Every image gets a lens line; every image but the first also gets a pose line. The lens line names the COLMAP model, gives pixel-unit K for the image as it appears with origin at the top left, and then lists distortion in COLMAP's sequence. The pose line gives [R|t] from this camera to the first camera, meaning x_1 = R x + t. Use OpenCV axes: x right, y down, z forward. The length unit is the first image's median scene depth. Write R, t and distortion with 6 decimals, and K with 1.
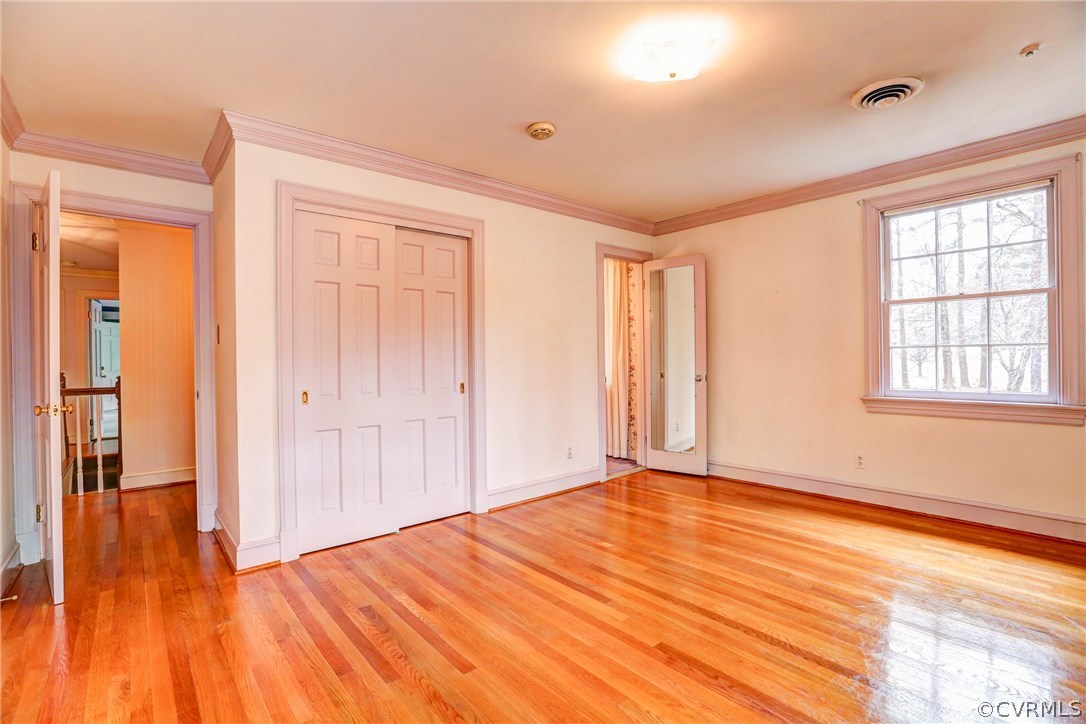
lens RADIAL K [[509.4, 0, 543.0], [0, 509.4, 362.0], [0, 0, 1]] dist [-0.056047, 0.000376]
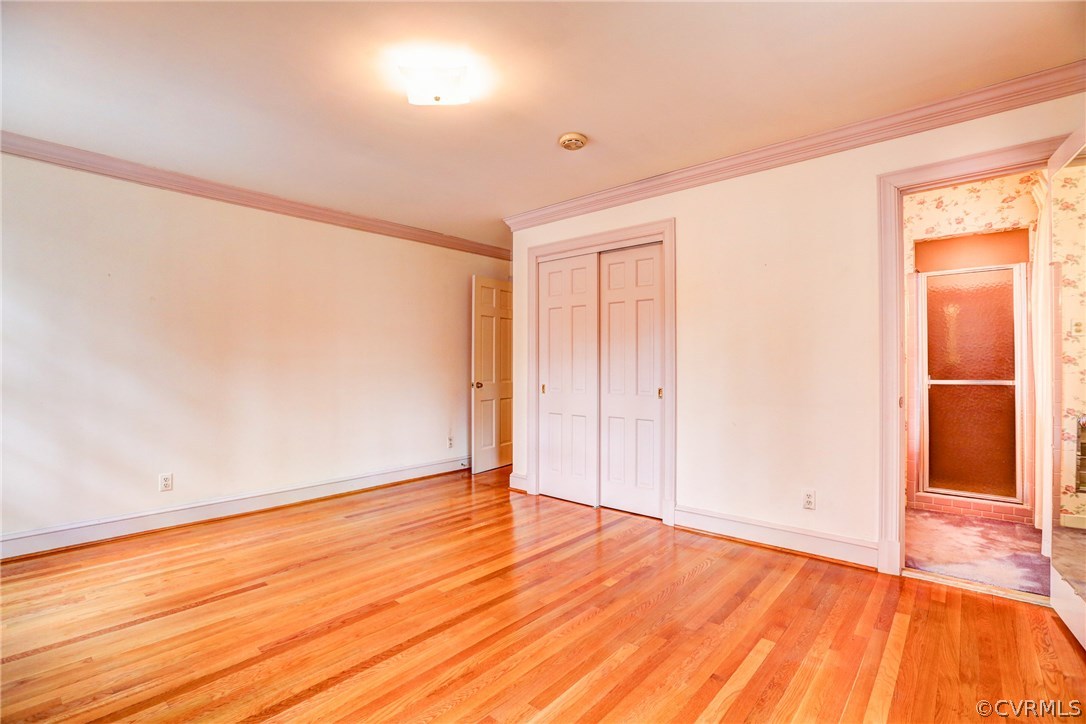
lens RADIAL K [[504.4, 0, 532.4], [0, 504.4, 358.3], [0, 0, 1]] dist [-0.025475, 0.001174]
pose [[0.103170, 0.003522, -0.994658, 0.939343], [-0.004598, 0.999985, 0.003064, -0.022236], [0.994653, 0.004258, 0.103184, 0.762031]]
